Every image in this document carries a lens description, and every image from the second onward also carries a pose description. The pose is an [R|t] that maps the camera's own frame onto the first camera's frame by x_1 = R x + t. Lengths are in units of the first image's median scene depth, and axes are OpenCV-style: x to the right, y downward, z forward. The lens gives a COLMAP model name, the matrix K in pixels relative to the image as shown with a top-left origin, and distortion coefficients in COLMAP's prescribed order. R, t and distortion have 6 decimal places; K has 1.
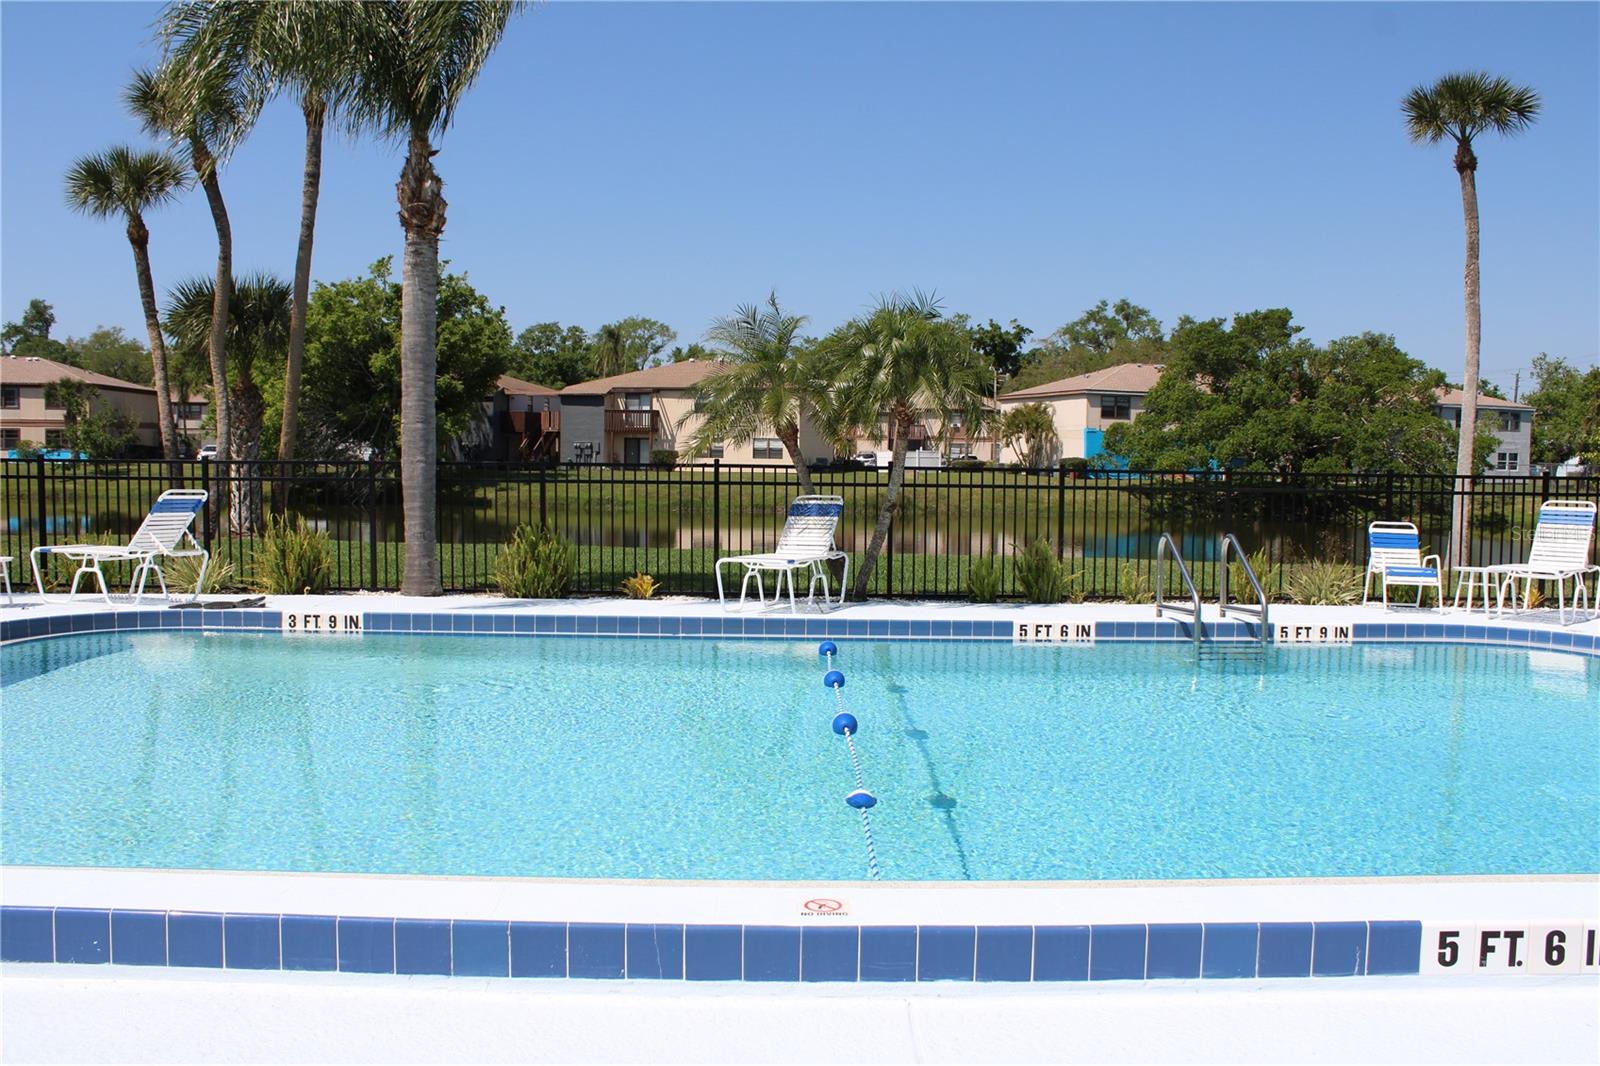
lens RADIAL K [[1331.1, 0, 817.9], [0, 1331.1, 527.7], [0, 0, 1]] dist [-0.168023, 0.143029]
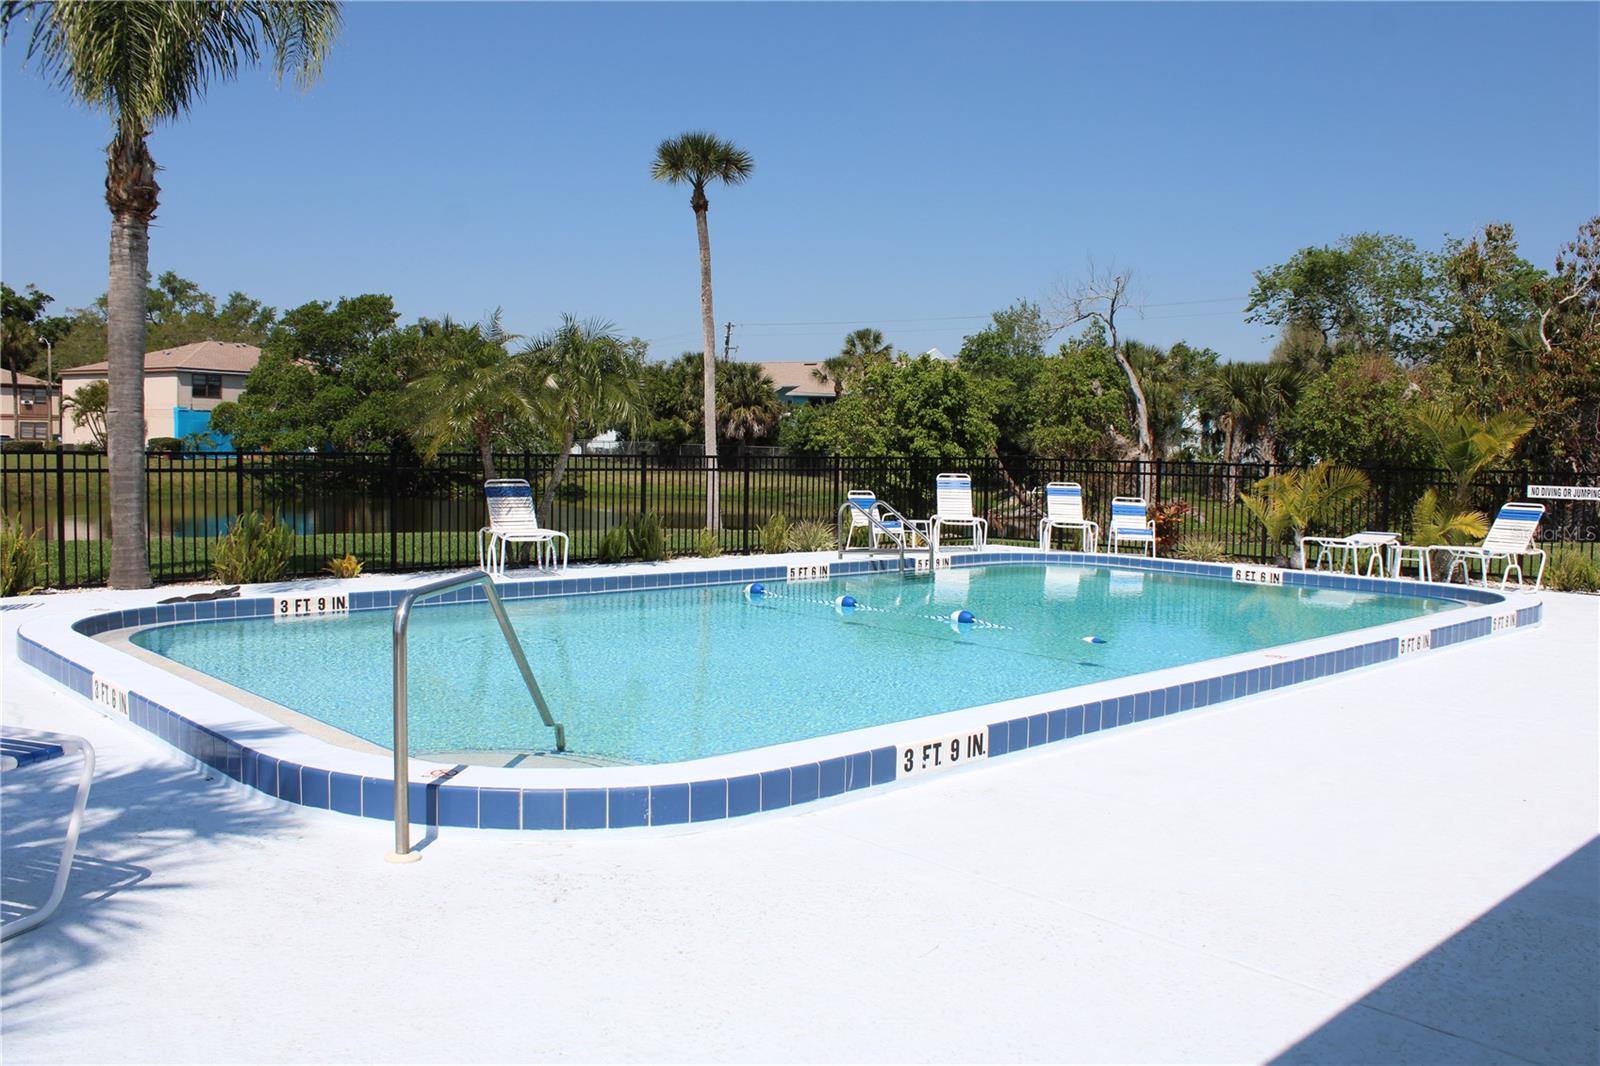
lens RADIAL K [[1331.1, 0, 817.9], [0, 1331.1, 527.7], [0, 0, 1]] dist [-0.168023, 0.143029]
pose [[0.735054, -0.040157, 0.676818, -0.244828], [0.028505, 0.999192, 0.028326, -0.002762], [-0.677409, -0.001529, 0.735605, -0.019142]]
